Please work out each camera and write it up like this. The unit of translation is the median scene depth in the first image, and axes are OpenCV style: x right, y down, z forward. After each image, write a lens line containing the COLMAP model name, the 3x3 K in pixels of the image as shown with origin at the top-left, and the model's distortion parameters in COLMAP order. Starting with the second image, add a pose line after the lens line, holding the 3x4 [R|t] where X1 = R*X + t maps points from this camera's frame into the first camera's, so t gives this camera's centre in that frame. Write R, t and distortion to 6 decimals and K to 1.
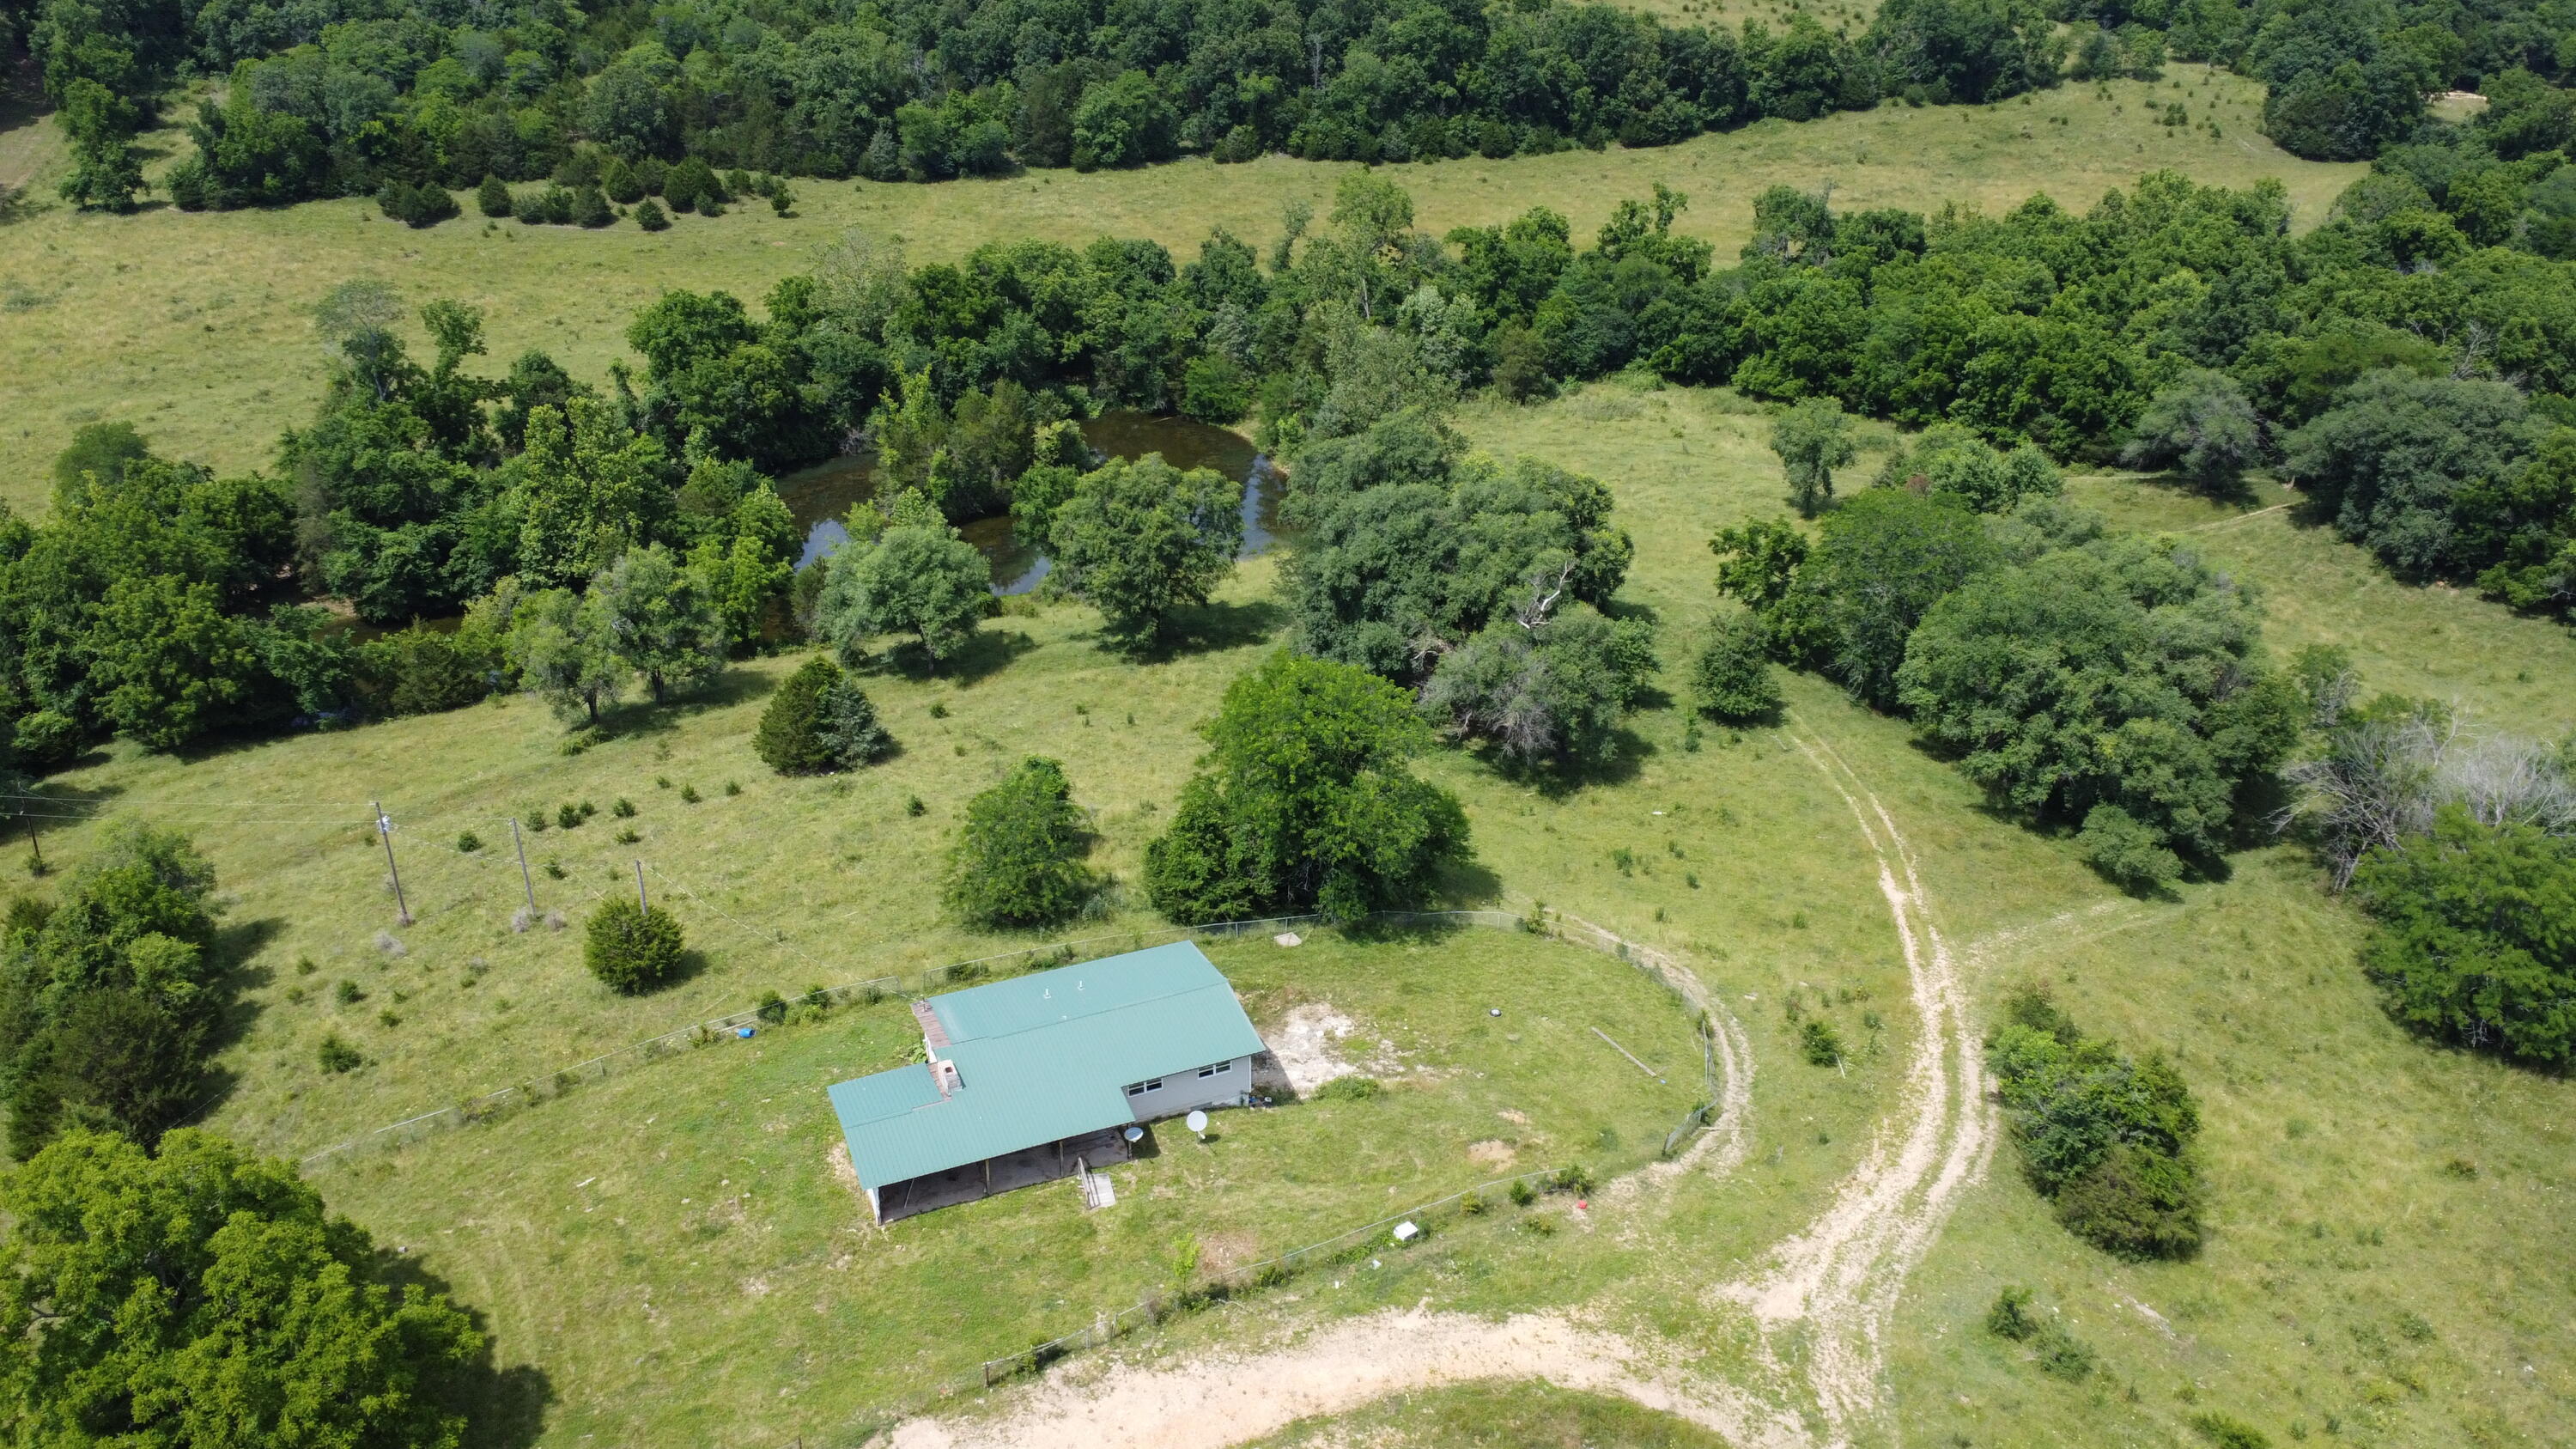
lens RADIAL K [[1897.2, 0, 1275.4], [0, 1897.2, 709.6], [0, 0, 1]] dist [0.010182, 0.004540]
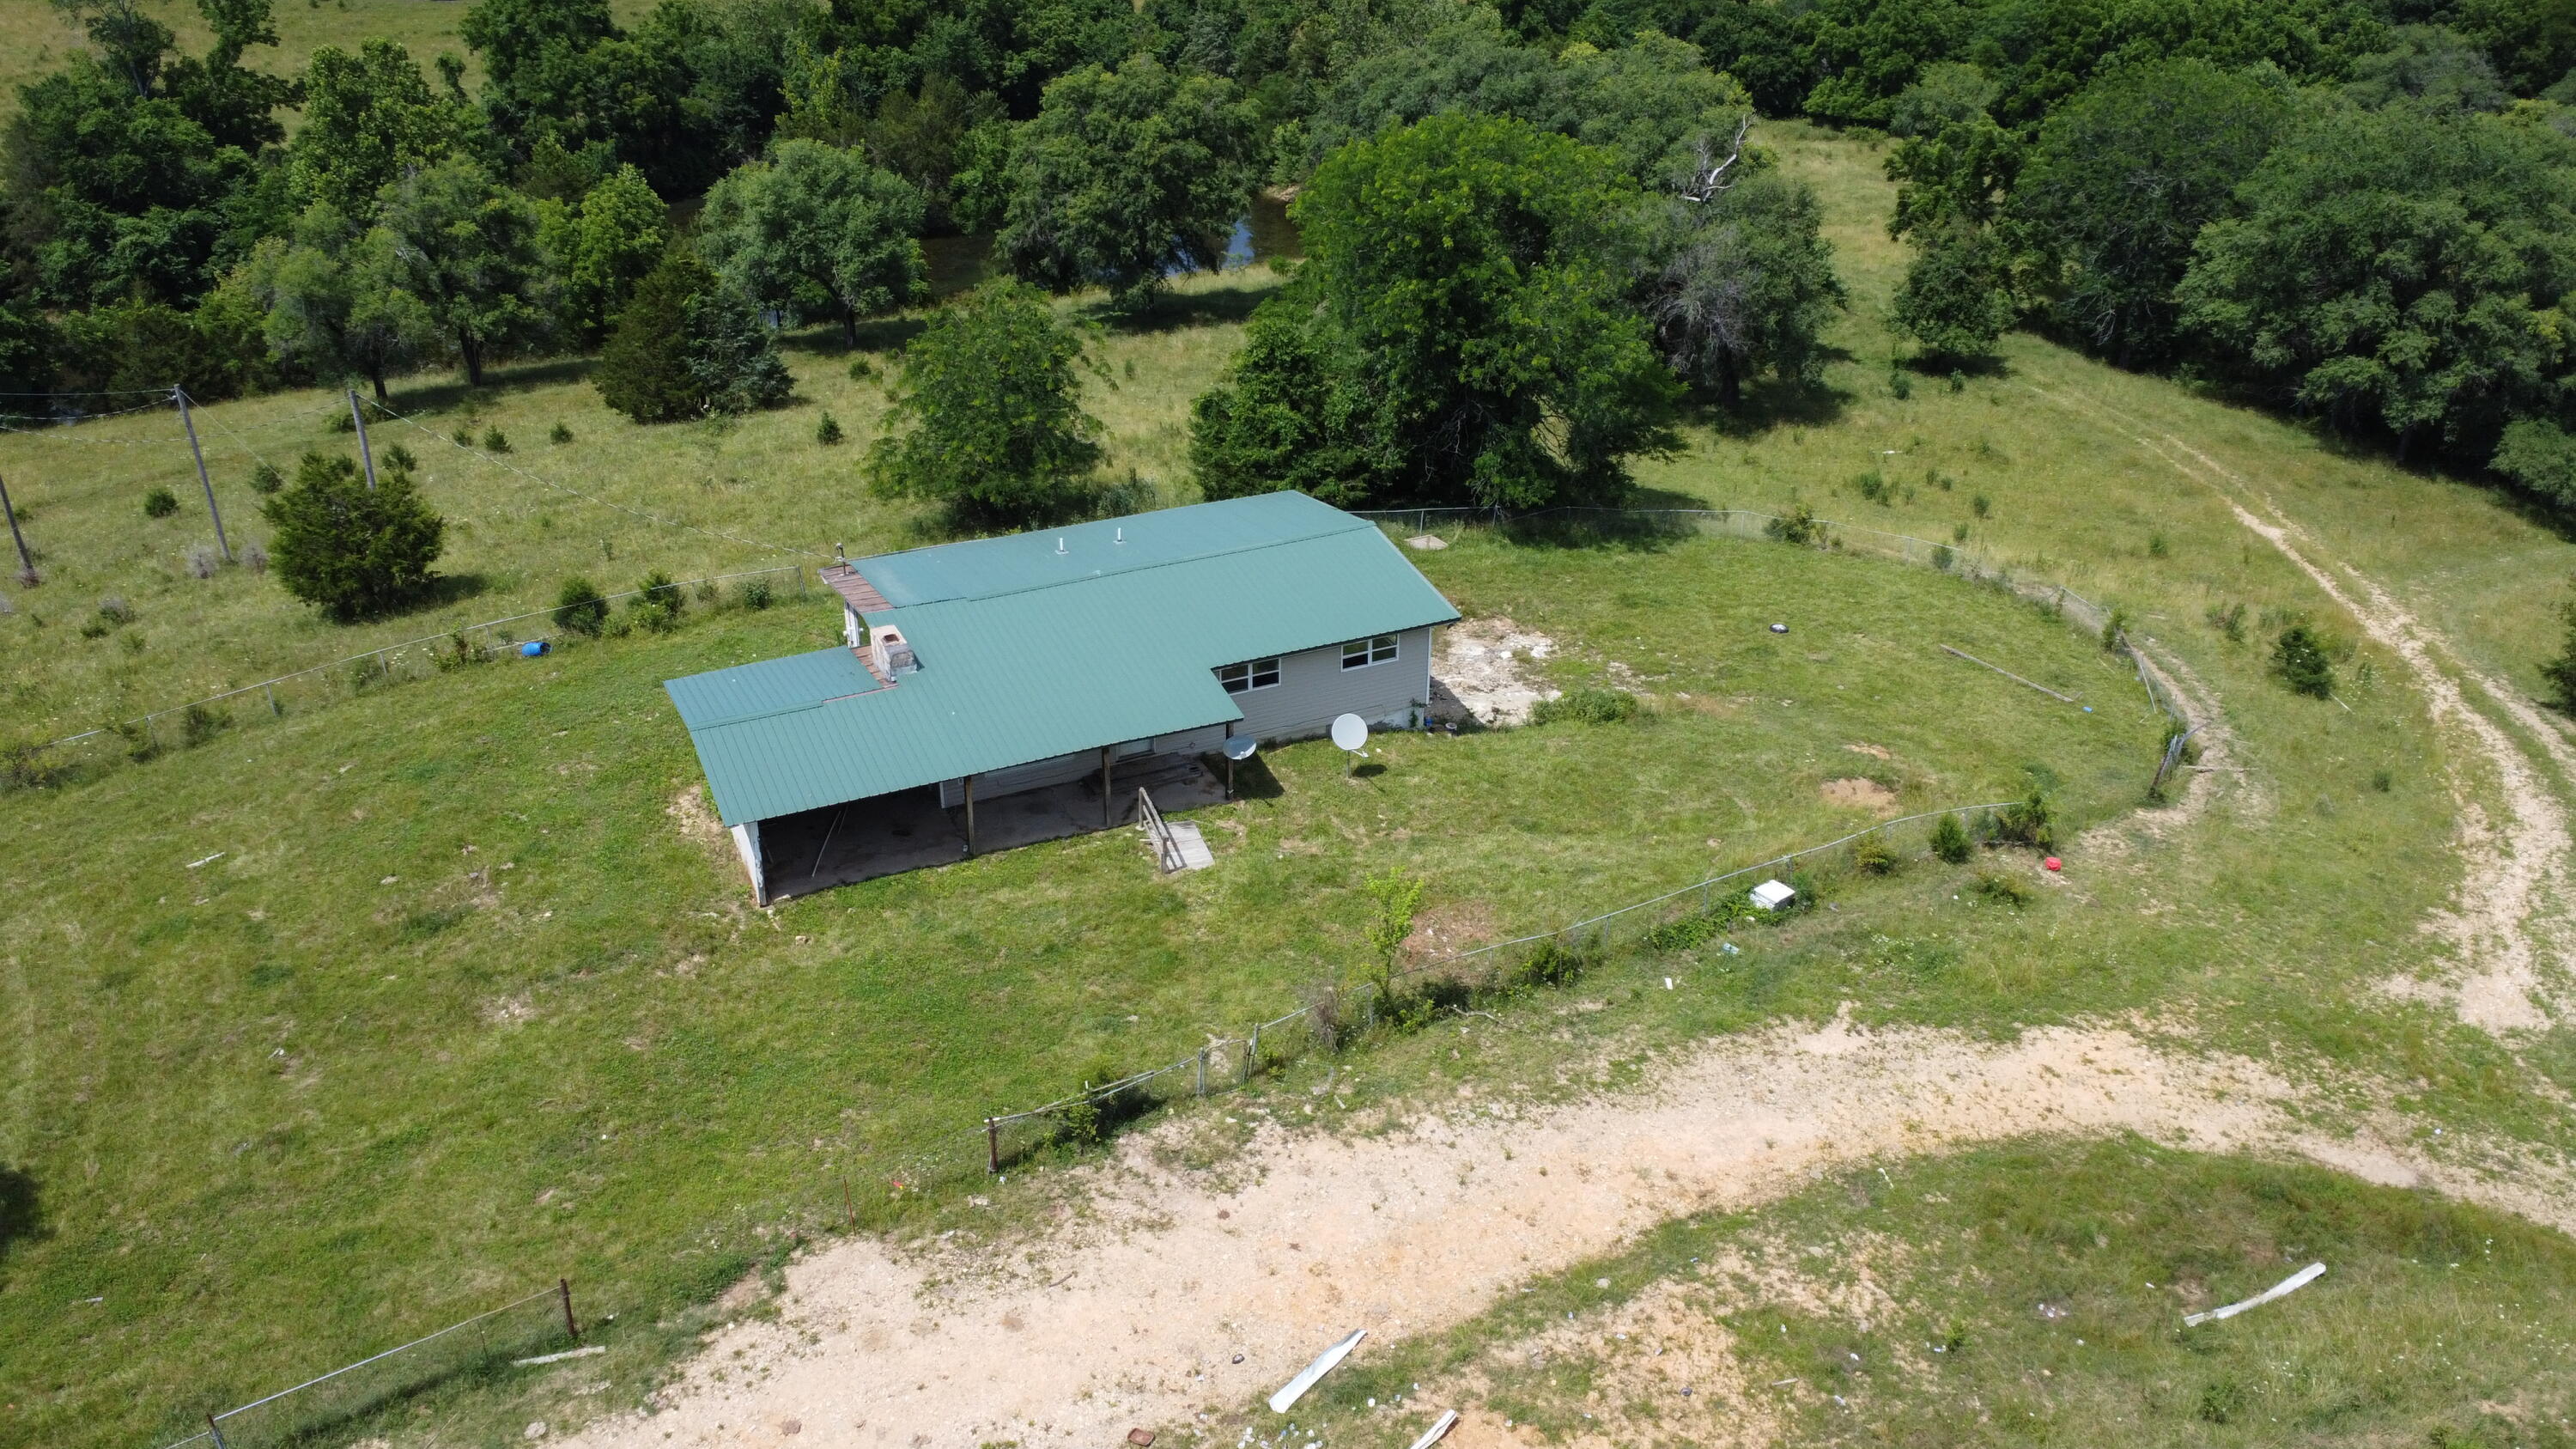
lens RADIAL K [[1897.2, 0, 1274.6], [0, 1897.2, 704.2], [0, 0, 1]] dist [0.010182, 0.004540]
pose [[0.999143, -0.018190, 0.037181, -0.051910], [0.017516, 0.999678, 0.018368, 0.124061], [-0.037503, -0.017701, 0.999140, 0.284032]]
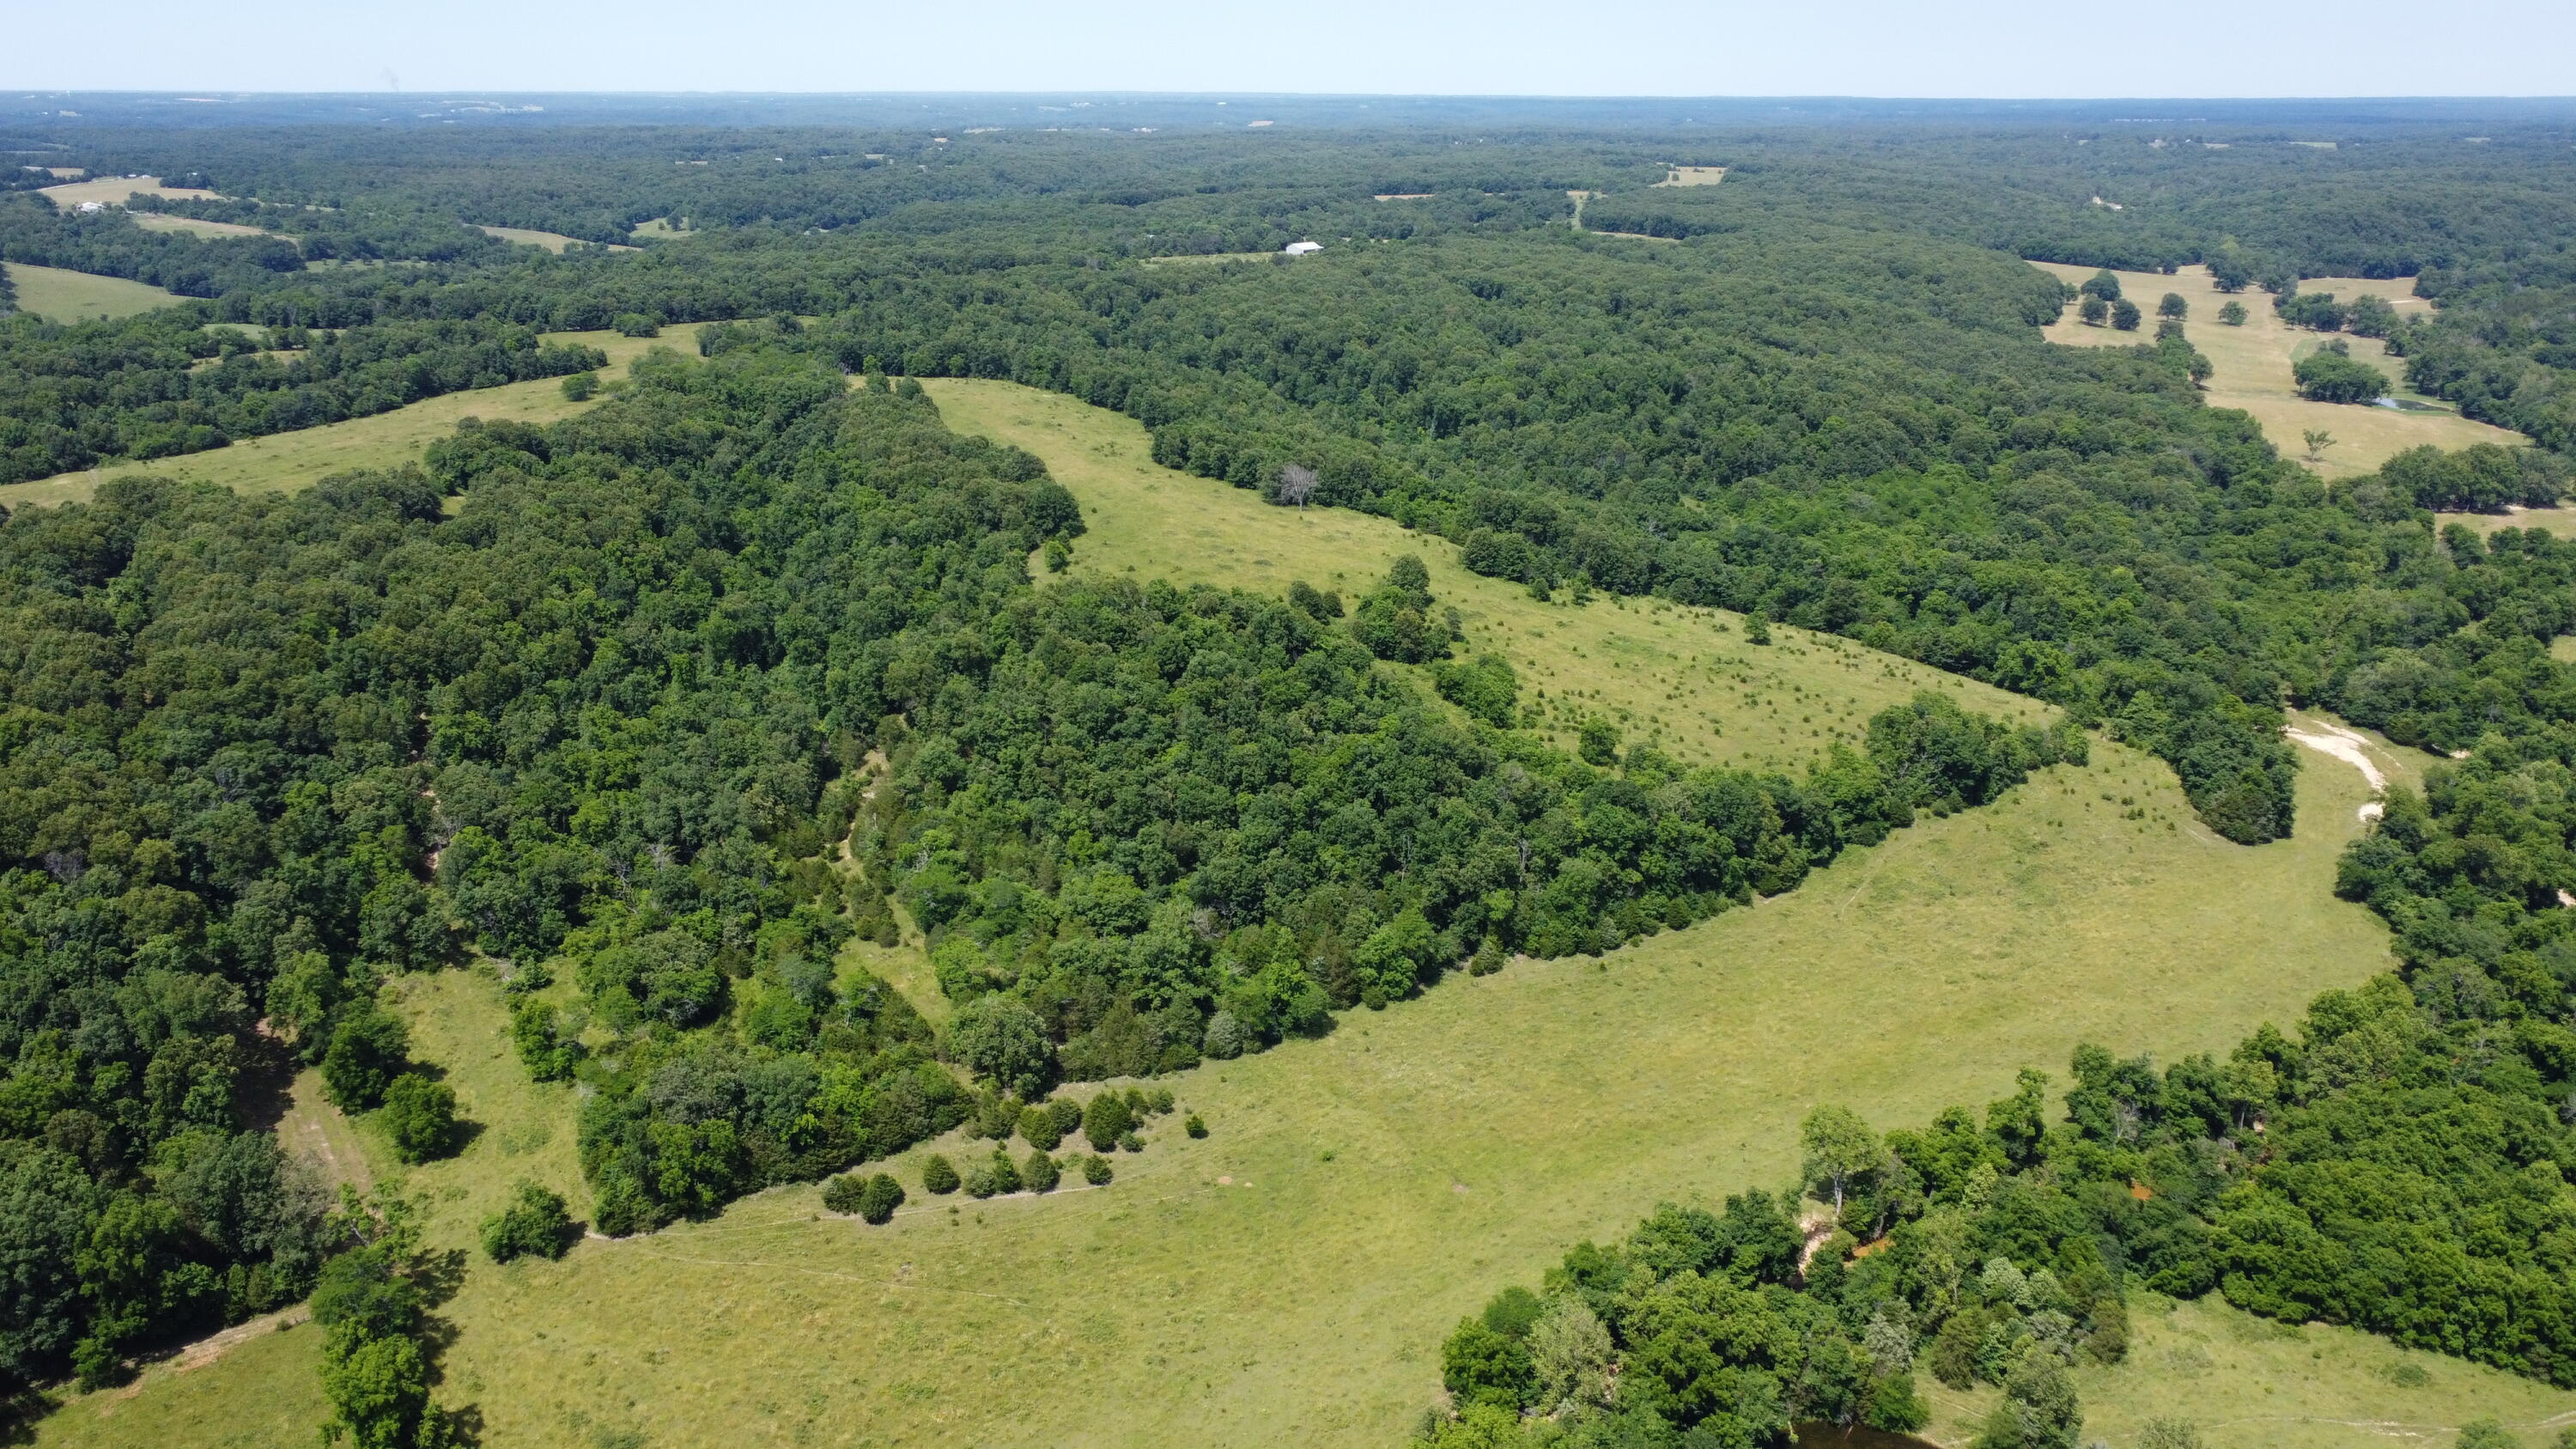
lens RADIAL K [[1897.2, 0, 1268.3], [0, 1897.2, 712.3], [0, 0, 1]] dist [0.010182, 0.004540]
pose [[0.953668, -0.094586, 0.285606, -1.172101], [0.134597, 0.983131, -0.123846, -0.833384], [-0.269074, 0.156550, 0.950311, -0.115100]]
